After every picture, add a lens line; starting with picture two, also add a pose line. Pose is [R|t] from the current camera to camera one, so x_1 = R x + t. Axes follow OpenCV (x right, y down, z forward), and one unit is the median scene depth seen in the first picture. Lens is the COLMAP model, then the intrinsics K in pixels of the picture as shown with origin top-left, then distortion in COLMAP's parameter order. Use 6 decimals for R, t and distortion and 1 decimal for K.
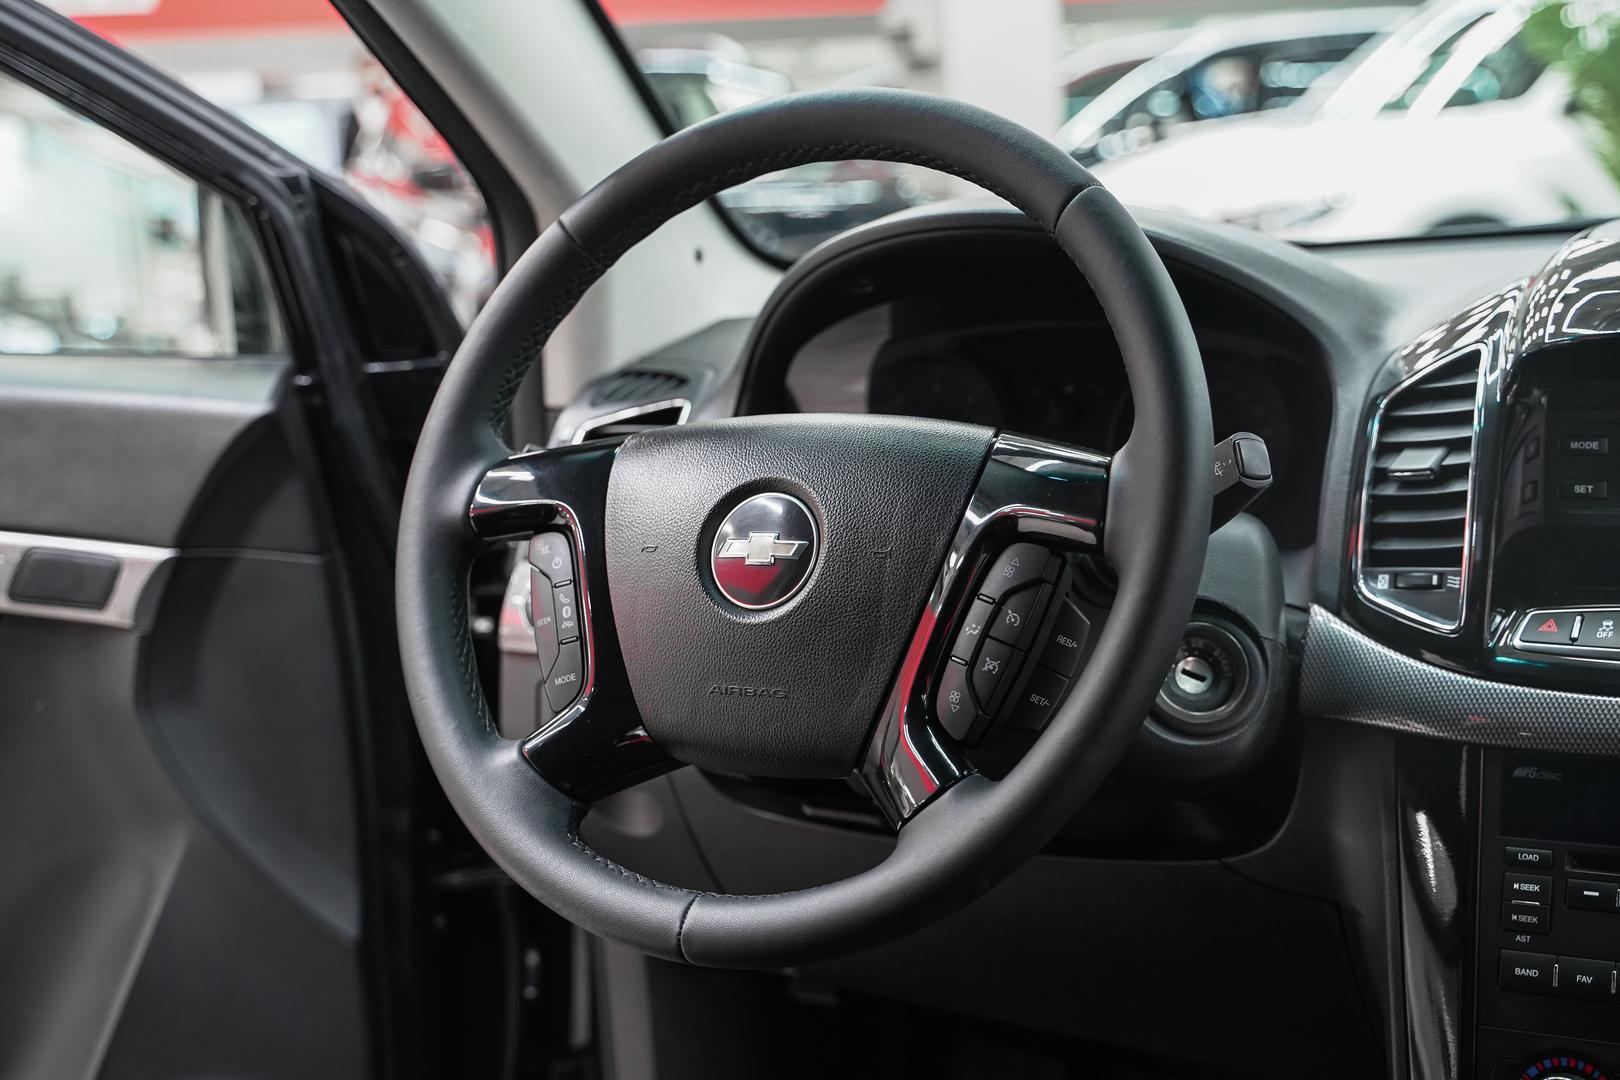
lens RADIAL K [[2190.3, 0, 801.8], [0, 2190.3, 533.6], [0, 0, 1]] dist [0.000201, 0.000000]
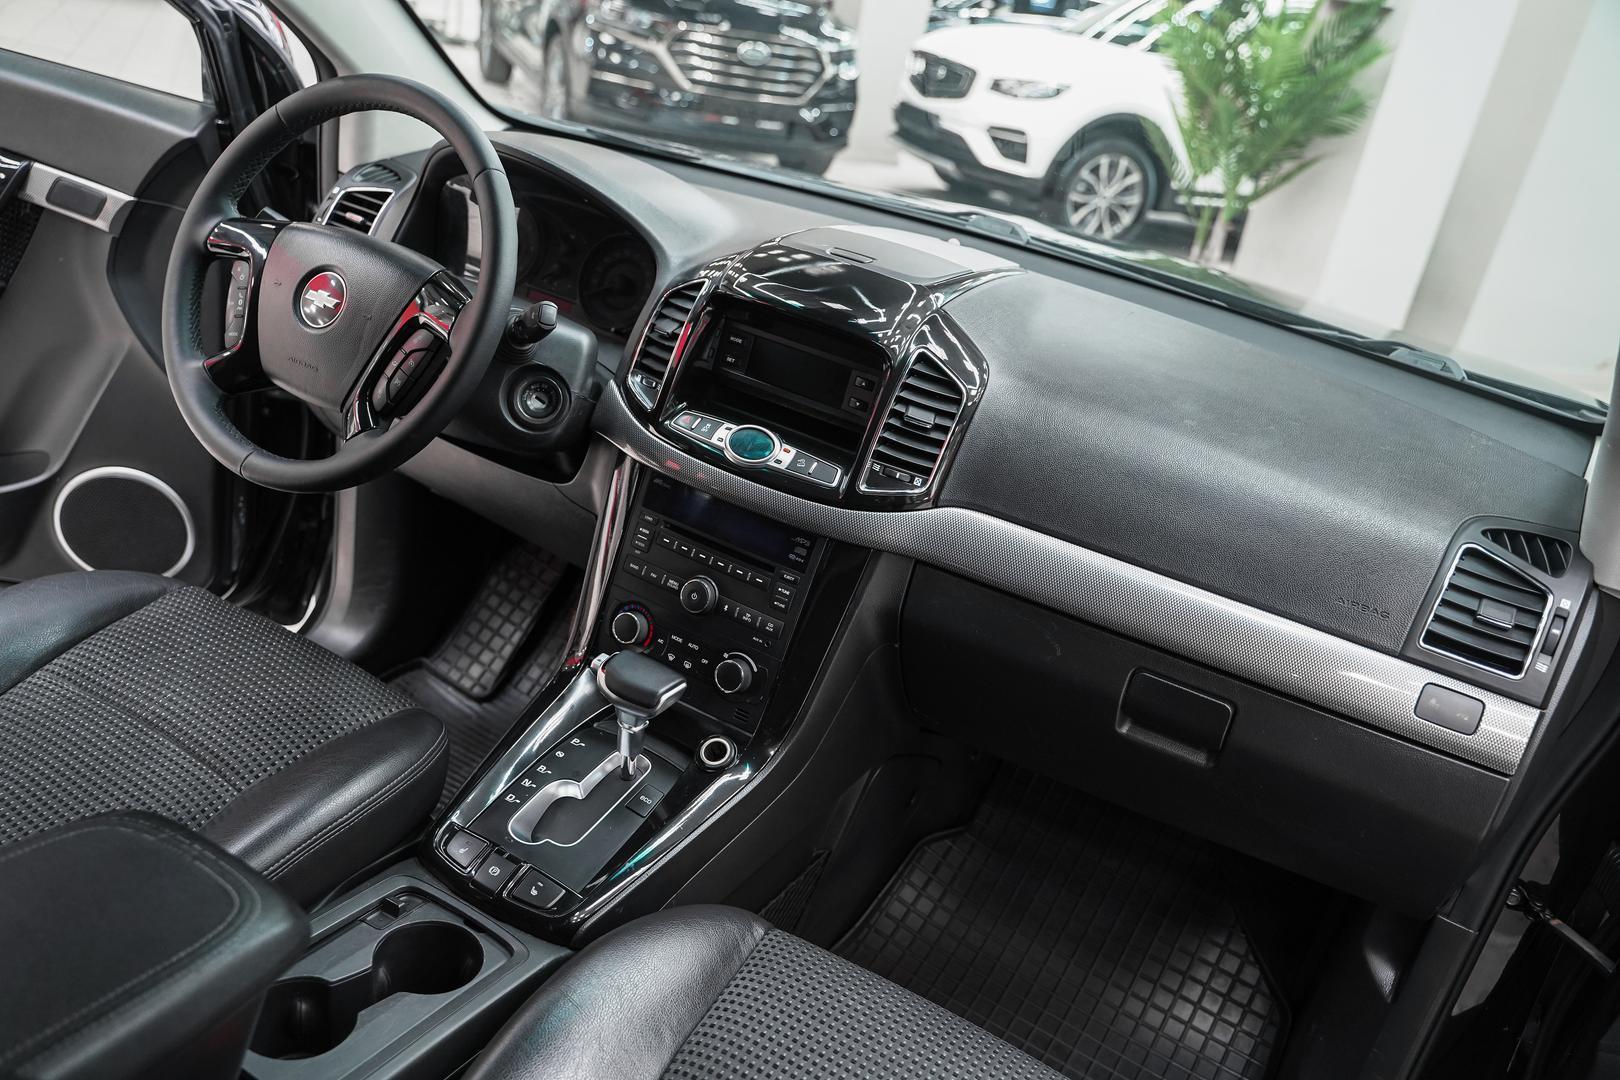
lens RADIAL K [[1297.7, 0, 809.4], [0, 1297.7, 539.2], [0, 0, 1]] dist [-0.017472, 0.015022]
pose [[0.970464, 0.226408, 0.083297, 0.360097], [-0.240230, 0.938580, 0.247703, -0.184404], [-0.022100, -0.260397, 0.965249, -0.260085]]
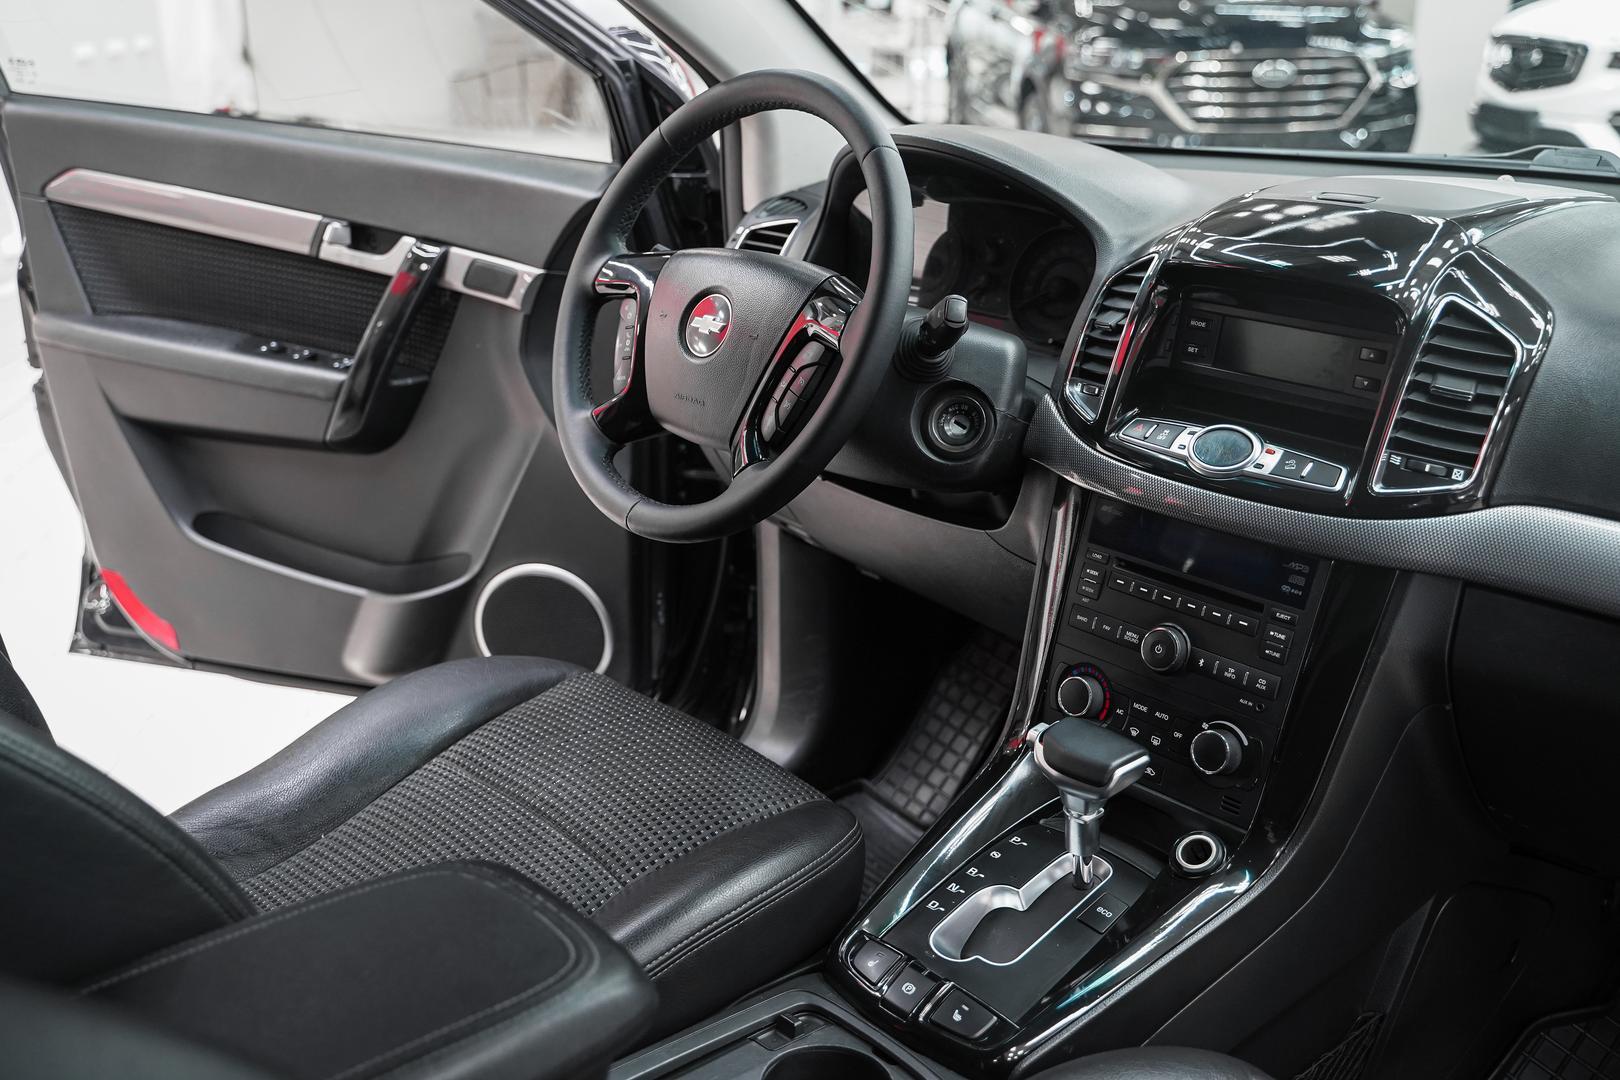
lens RADIAL K [[1577.9, 0, 759.5], [0, 1577.9, 511.8], [0, 0, 1]] dist [-0.000811, 0.000000]
pose [[0.934415, 0.165906, -0.315188, 0.440889], [-0.106832, 0.974699, 0.196337, -0.099126], [0.339787, -0.149788, 0.928498, -0.242431]]
